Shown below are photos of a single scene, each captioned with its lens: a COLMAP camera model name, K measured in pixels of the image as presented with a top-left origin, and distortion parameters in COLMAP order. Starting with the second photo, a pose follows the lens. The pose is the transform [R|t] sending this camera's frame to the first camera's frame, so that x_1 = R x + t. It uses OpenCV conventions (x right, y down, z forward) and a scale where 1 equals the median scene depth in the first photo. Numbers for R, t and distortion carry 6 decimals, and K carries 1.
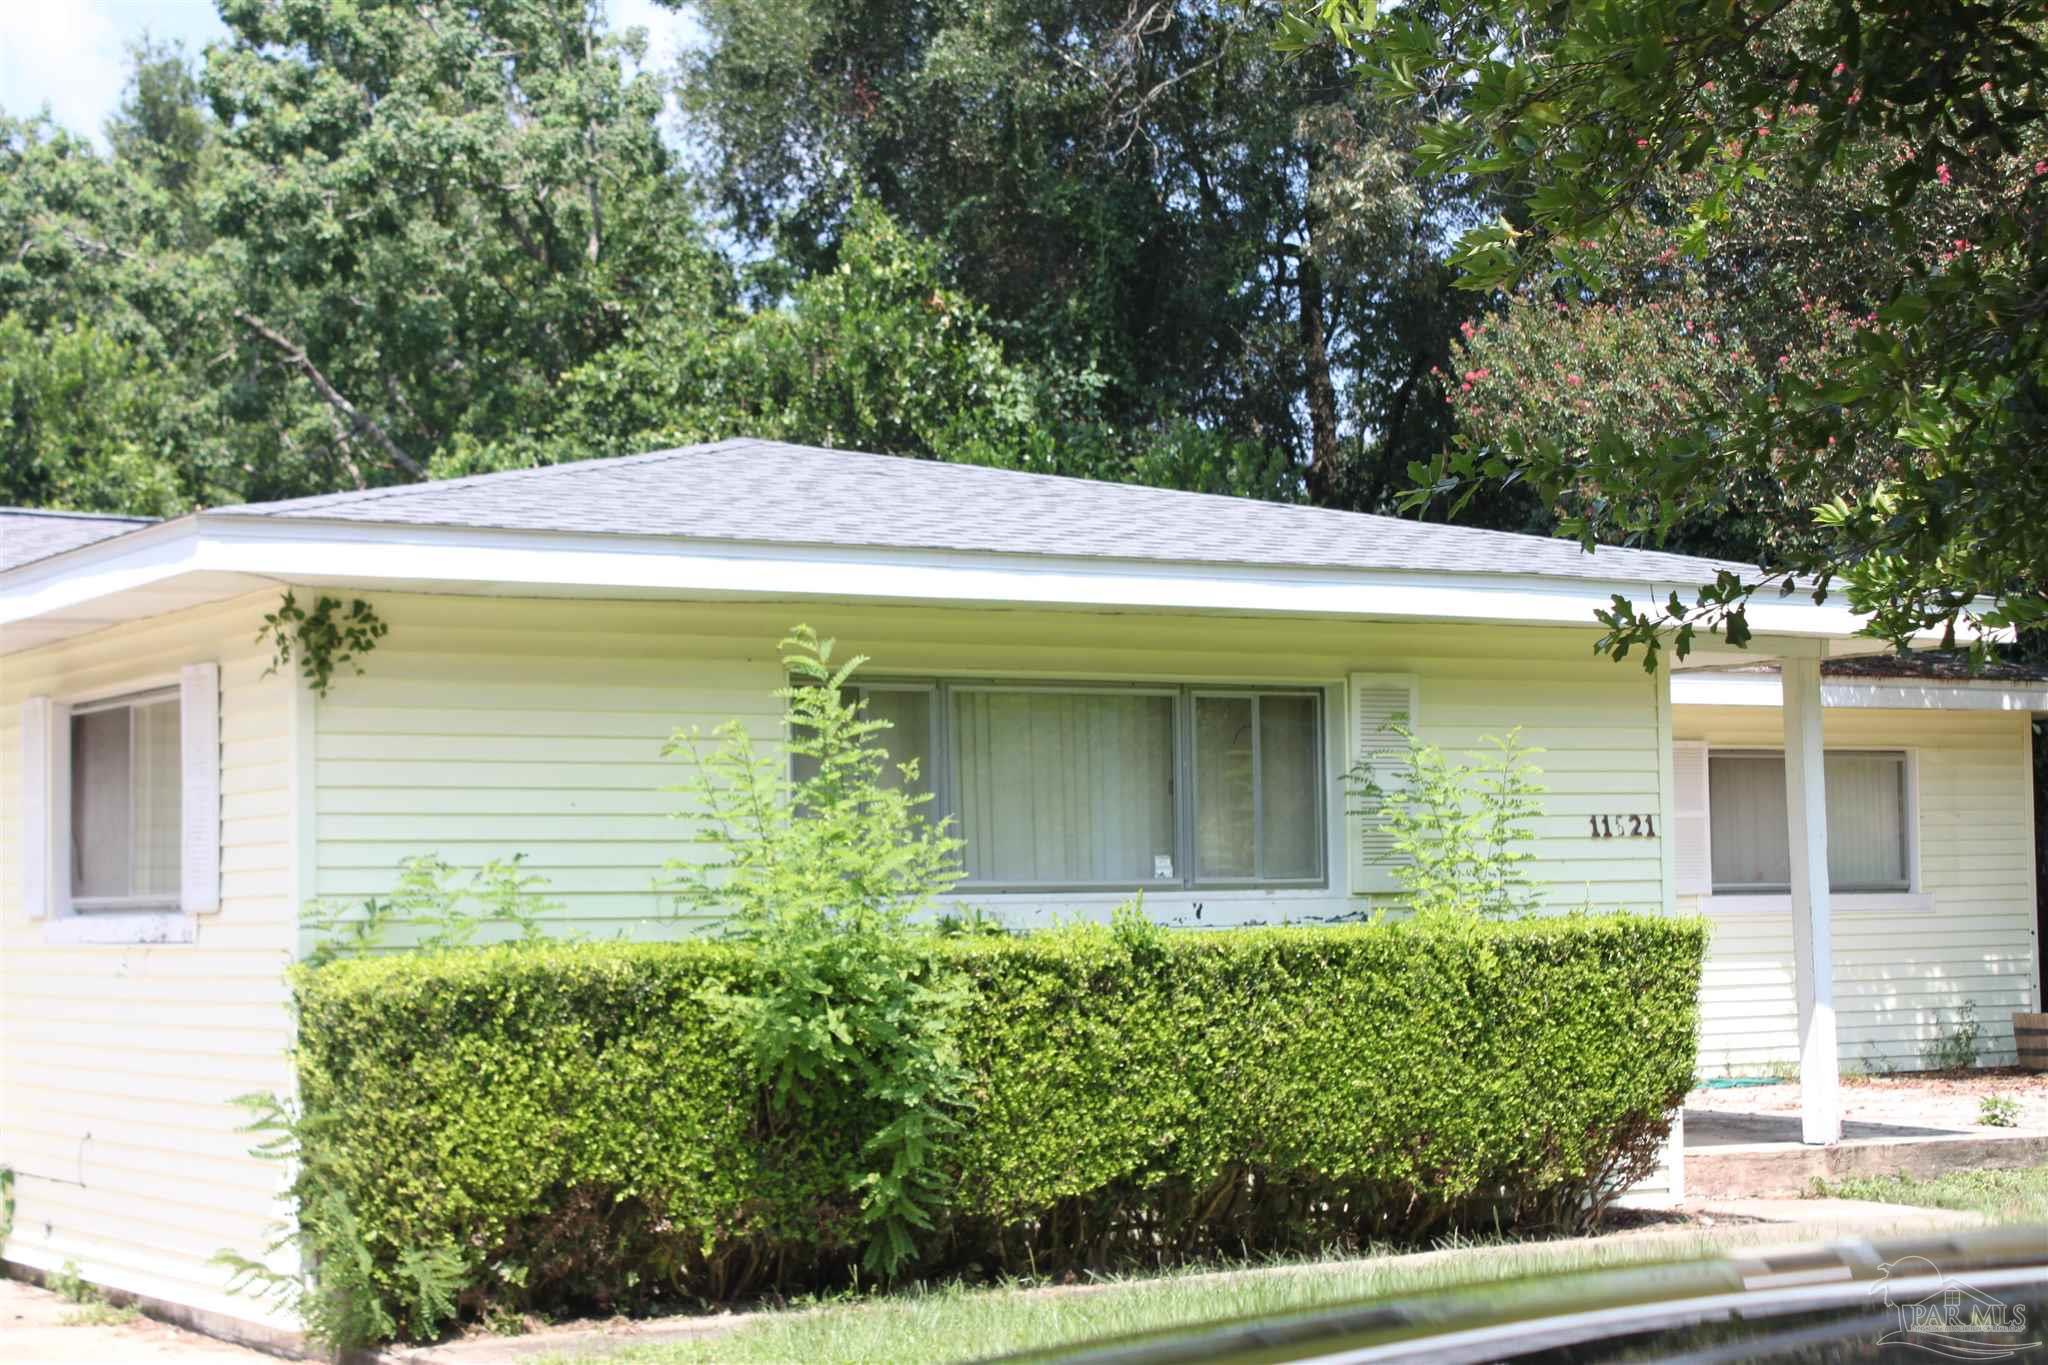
lens RADIAL K [[3725.7, 0, 1026.9], [0, 3725.7, 682.8], [0, 0, 1]] dist [0.012817, 0.000000]
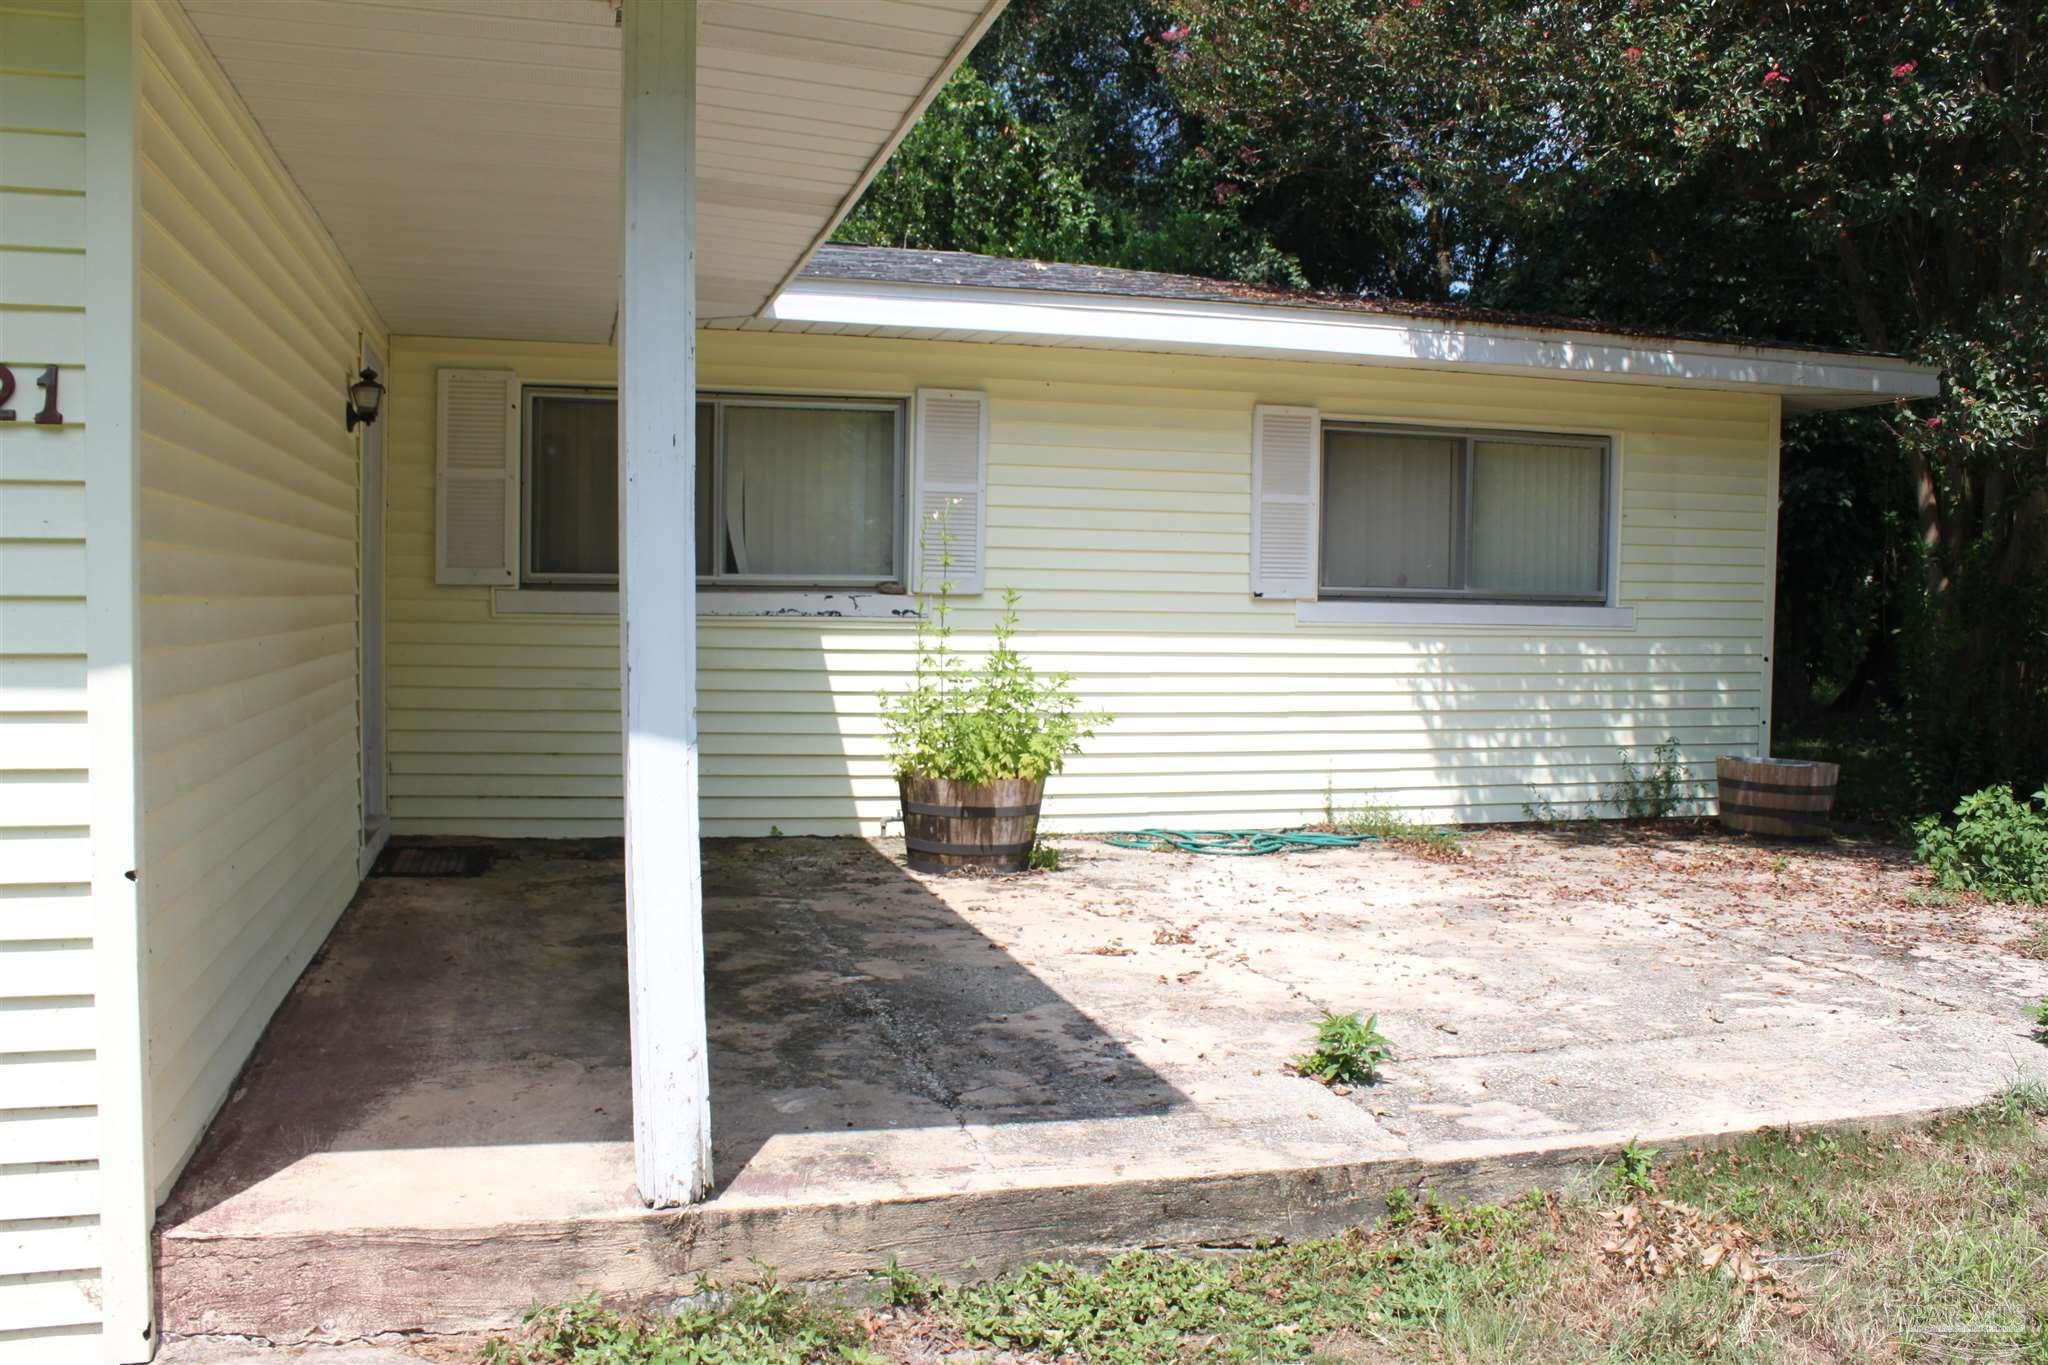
lens RADIAL K [[1705.2, 0, 1022.1], [0, 1705.2, 691.5], [0, 0, 1]] dist [-0.107672, 0.021977]
pose [[0.960844, 0.044598, -0.273478, 0.300837], [-0.012973, 0.993121, 0.116374, 0.046324], [0.276786, -0.108270, 0.954813, 0.843368]]
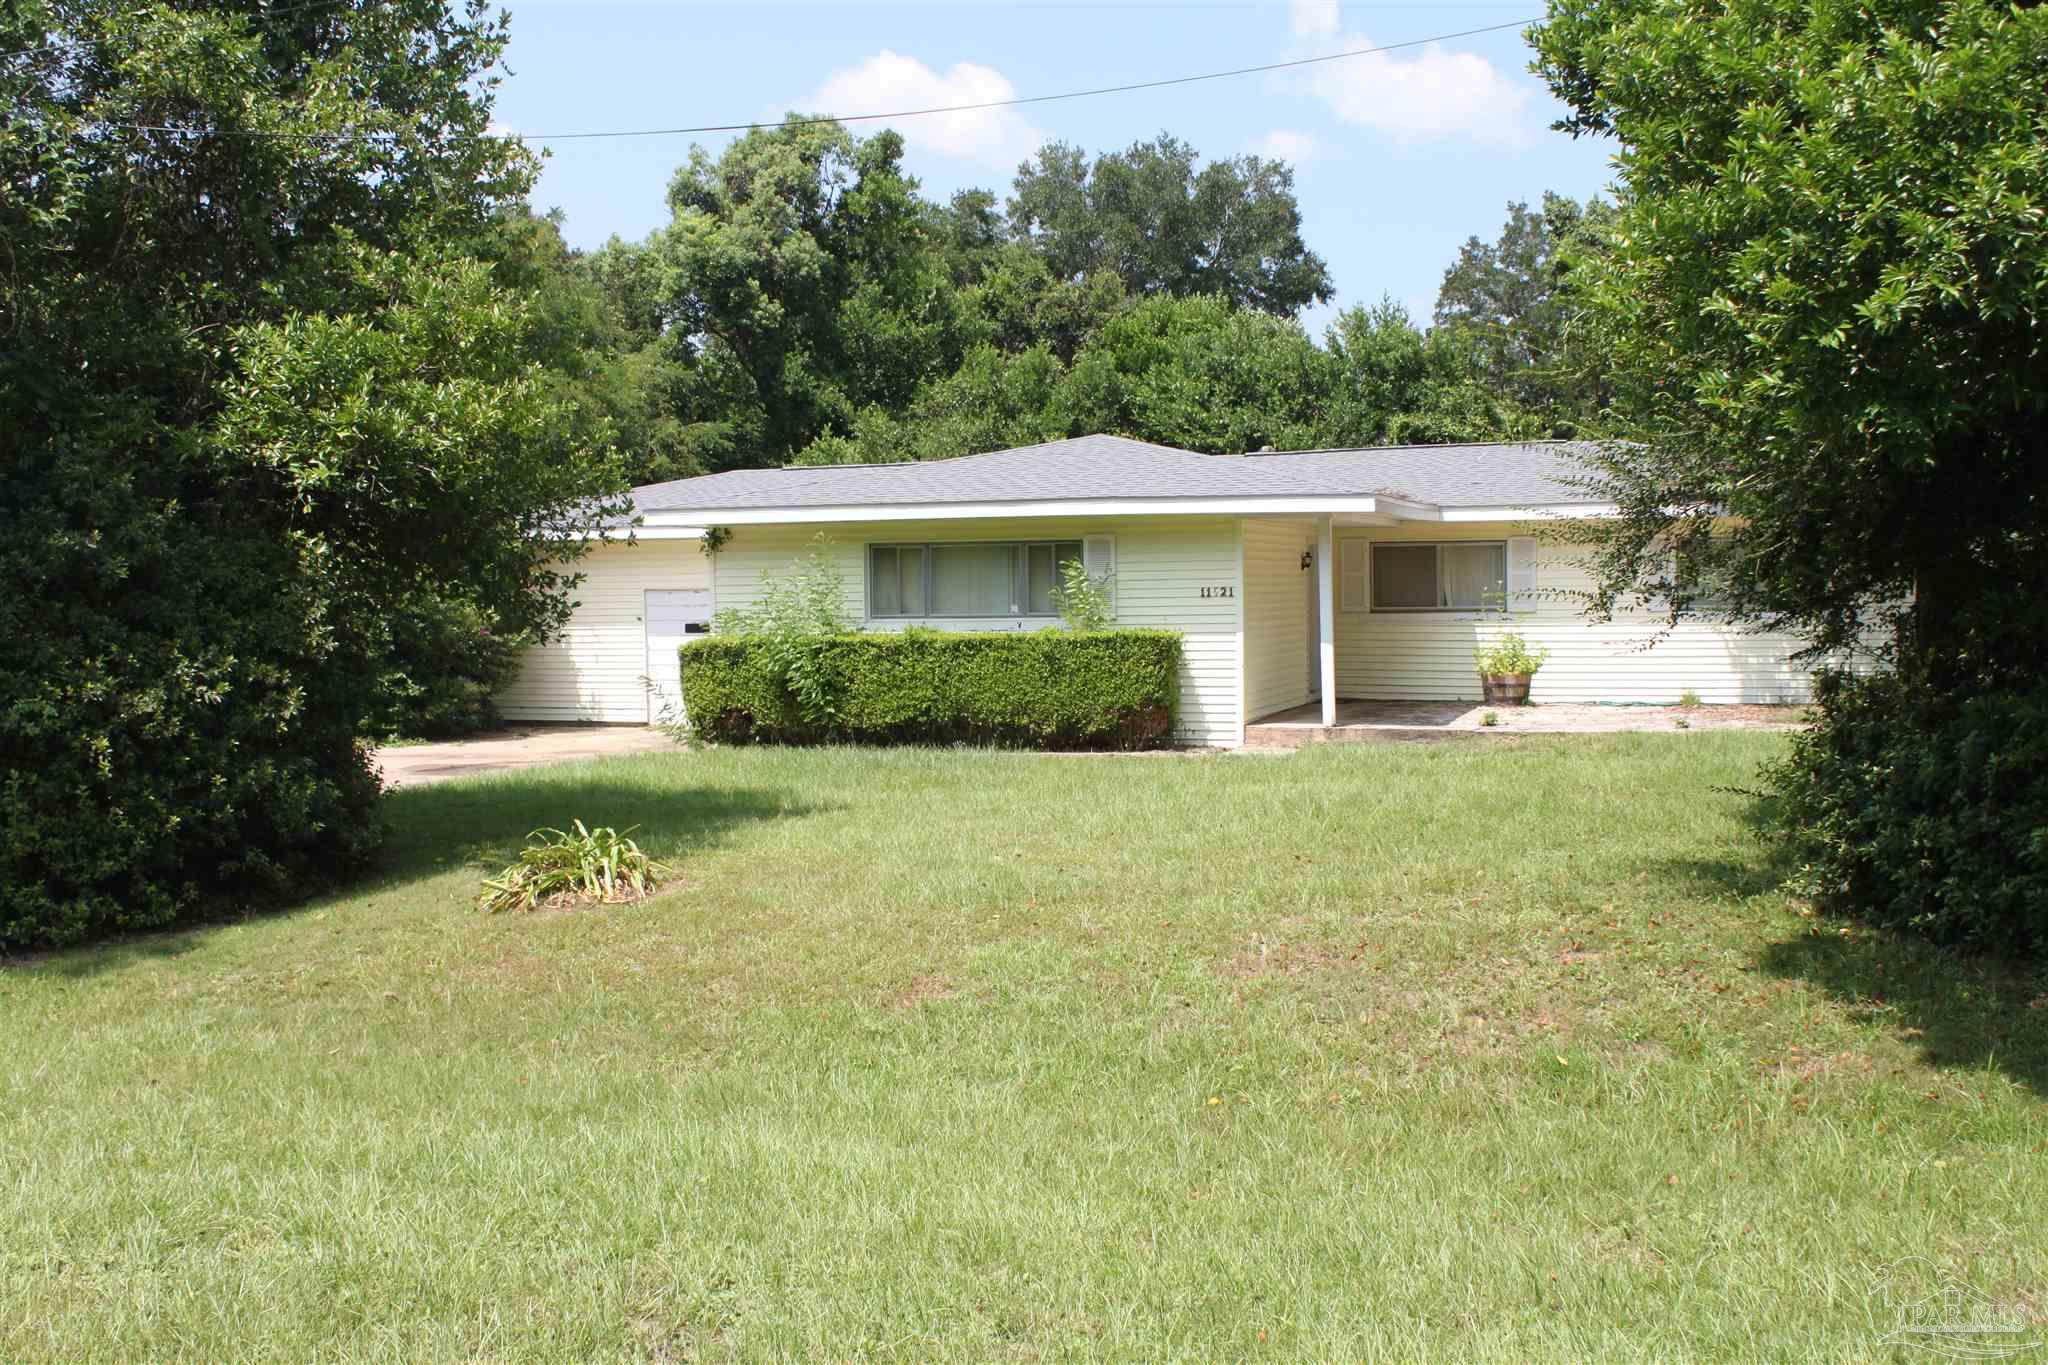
lens RADIAL K [[2119.9, 0, 1023.4], [0, 2119.9, 680.7], [0, 0, 1]] dist [-0.005707, 0.000000]
pose [[0.633411, 0.040403, -0.772760, 1.122219], [0.050185, 0.994389, 0.093126, -0.038337], [0.772187, -0.097768, 0.627829, 0.021993]]
